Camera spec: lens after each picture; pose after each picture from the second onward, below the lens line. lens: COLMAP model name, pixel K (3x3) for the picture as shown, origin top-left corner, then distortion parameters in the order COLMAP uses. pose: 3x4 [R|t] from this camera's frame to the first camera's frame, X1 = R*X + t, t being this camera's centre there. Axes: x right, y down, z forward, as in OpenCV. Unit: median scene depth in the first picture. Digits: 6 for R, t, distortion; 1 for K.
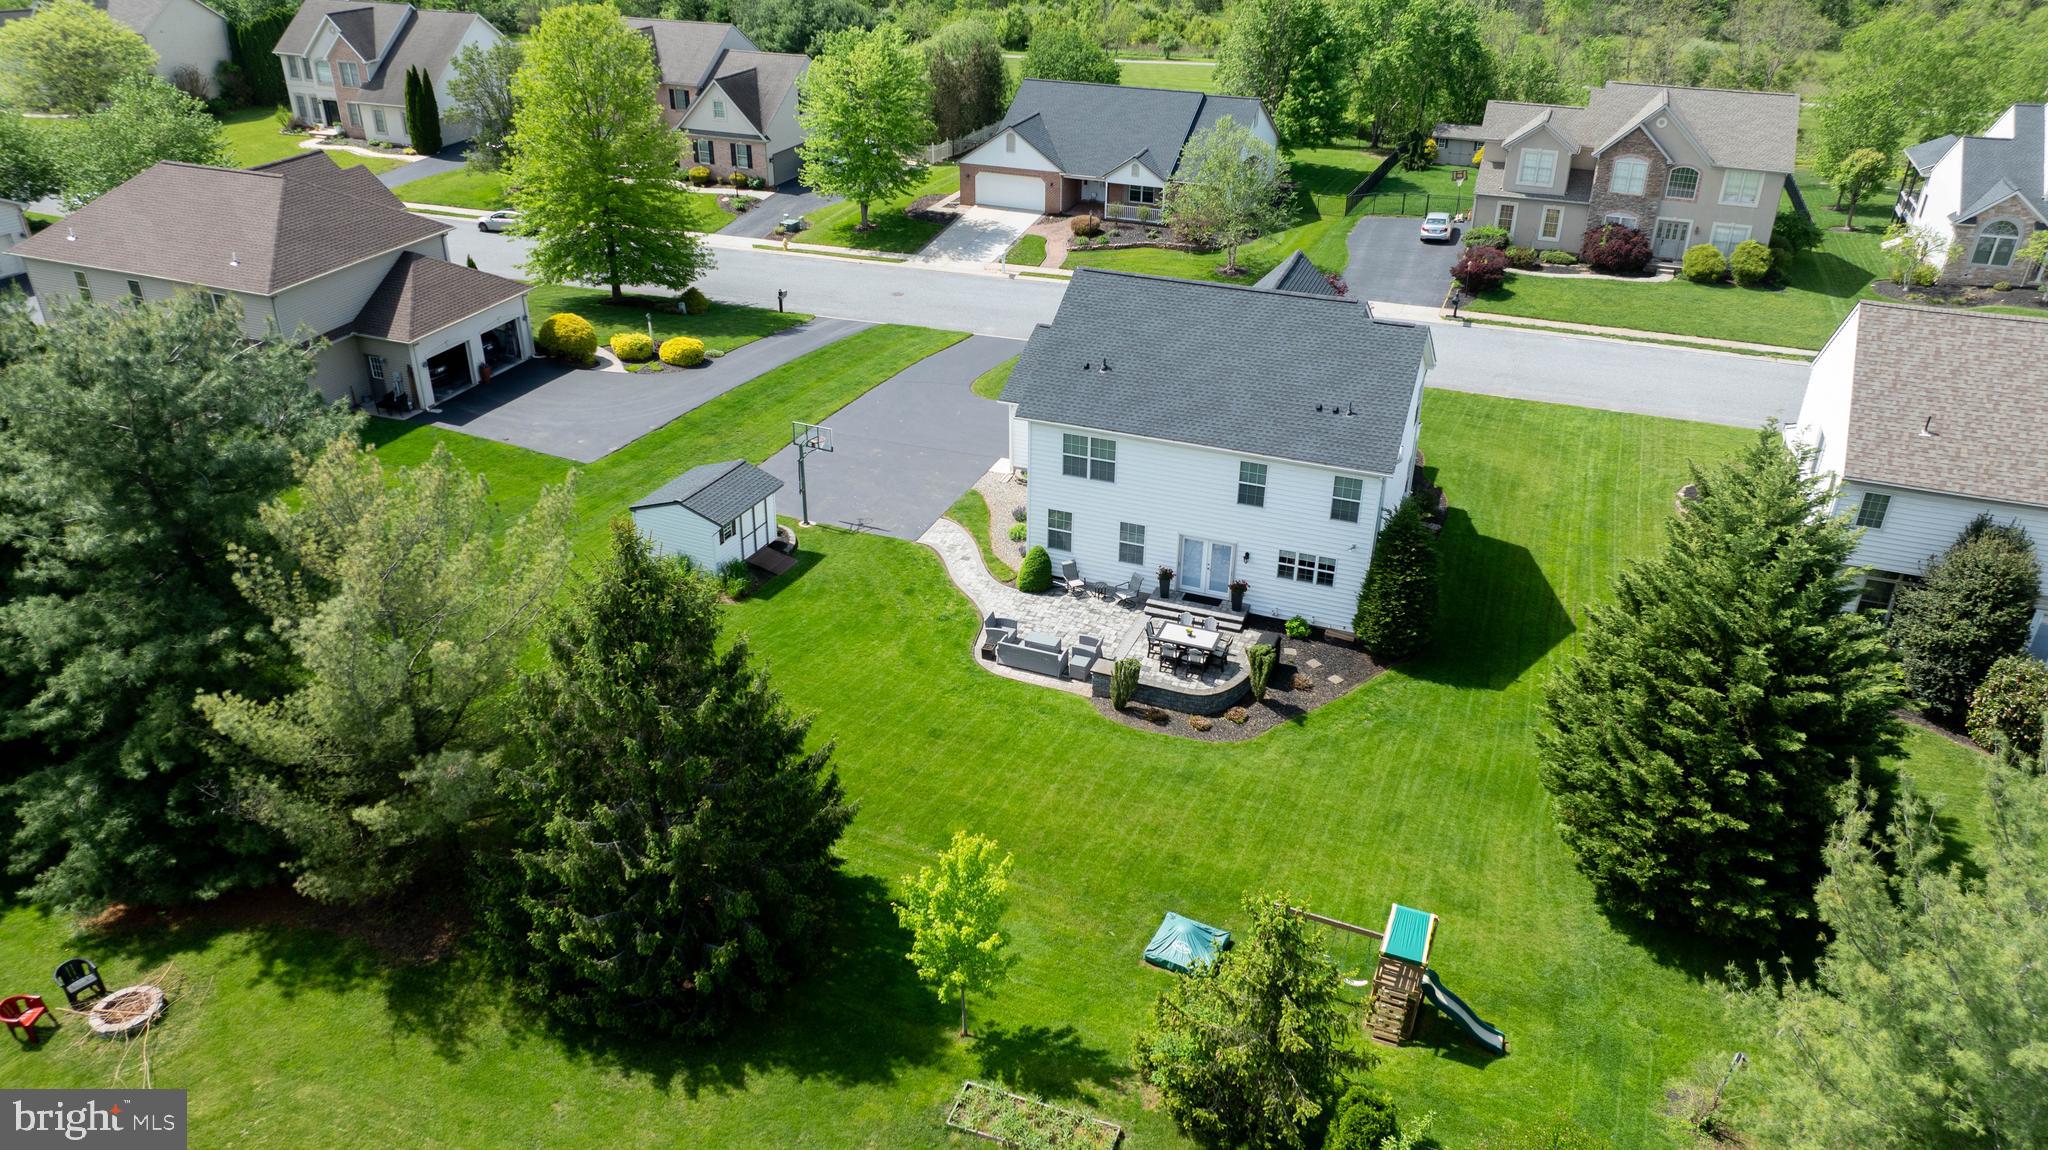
lens RADIAL K [[1439.2, 0, 1027.8], [0, 1439.2, 581.4], [0, 0, 1]] dist [-0.032523, 0.031495]
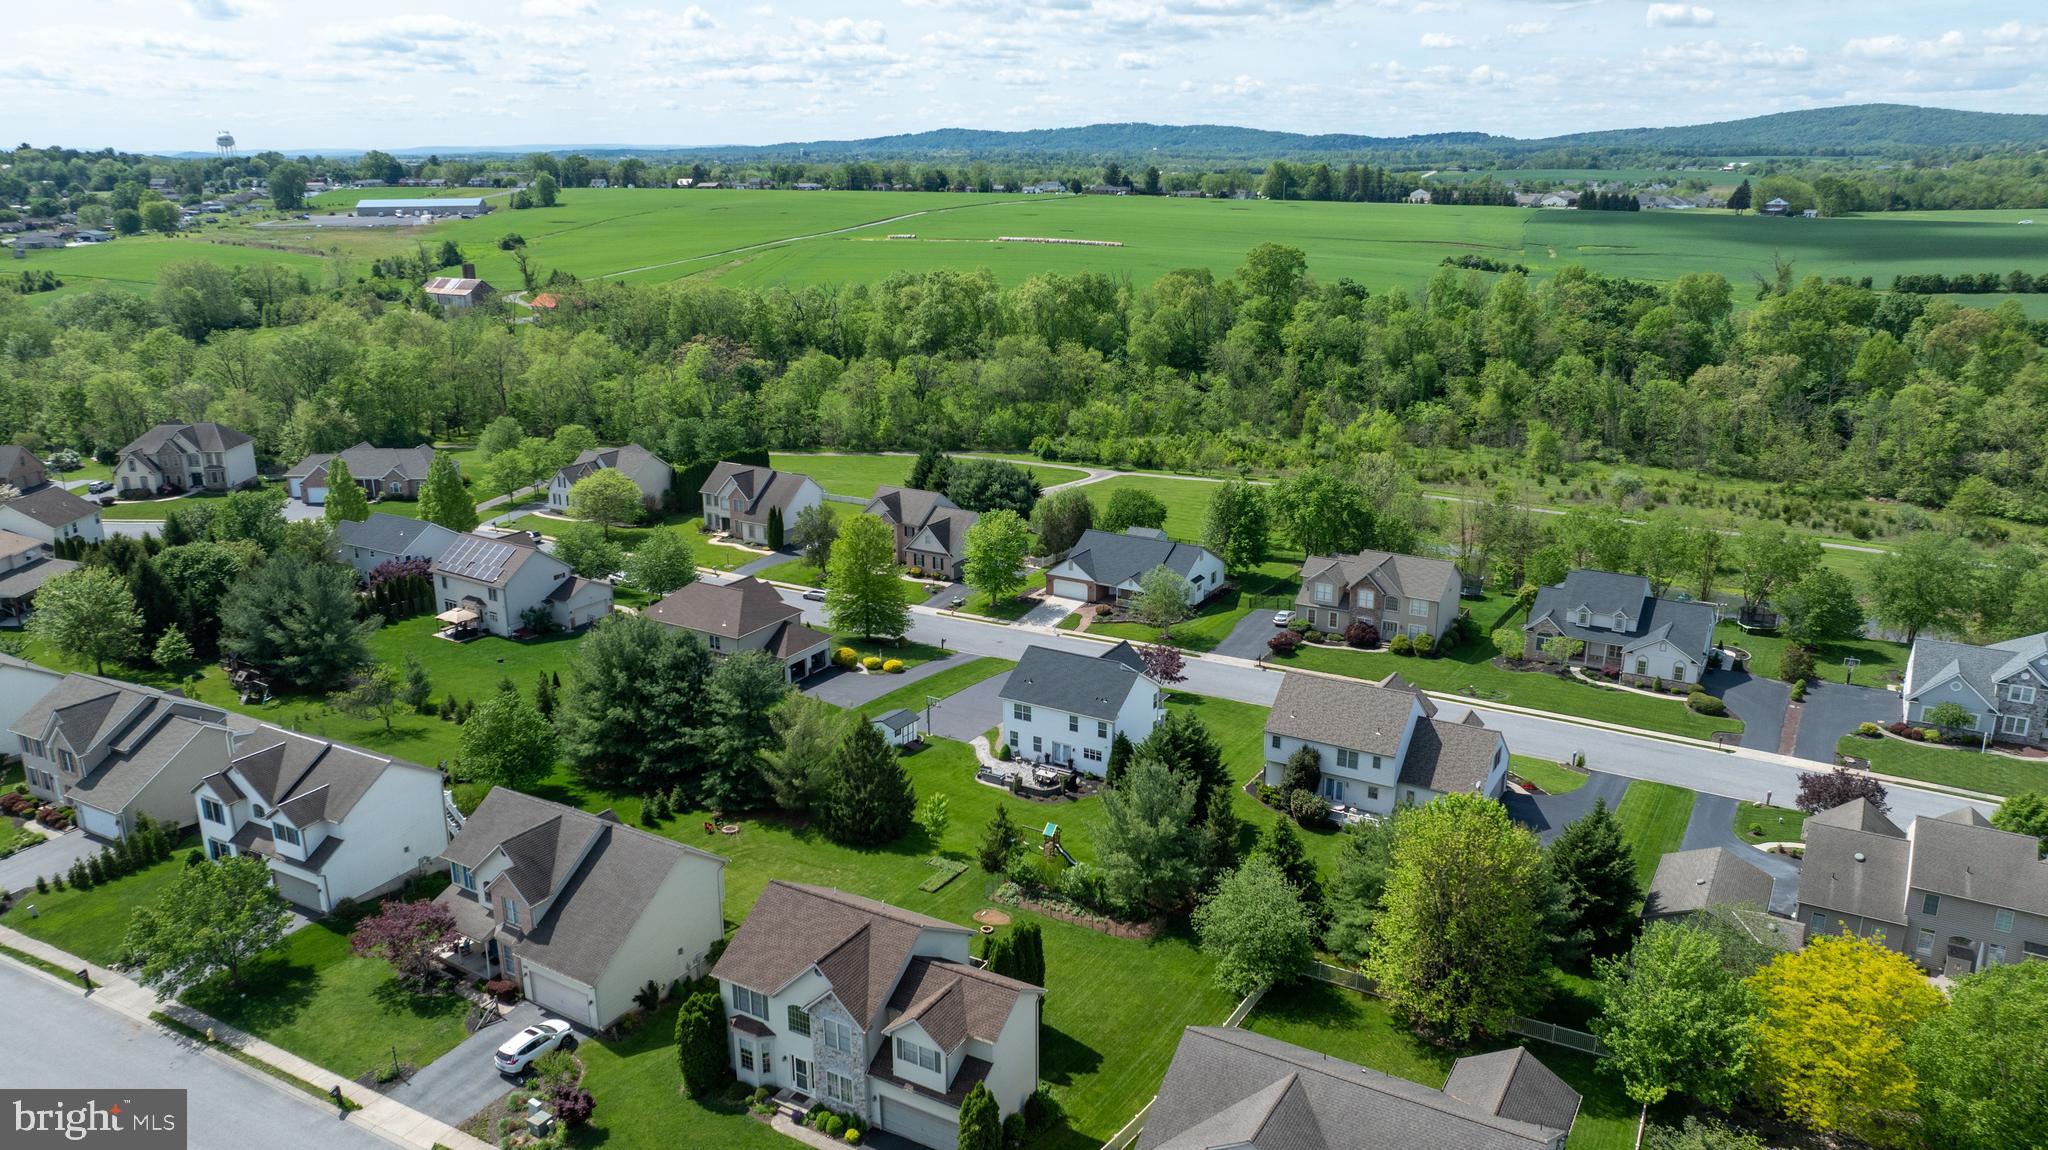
lens RADIAL K [[1439.2, 0, 1023.3], [0, 1439.2, 584.1], [0, 0, 1]] dist [-0.032523, 0.031495]
pose [[0.985277, 0.036781, -0.166962, 0.498991], [-0.070976, 0.976450, -0.203733, 0.240439], [0.155537, 0.212583, 0.964685, -1.763047]]
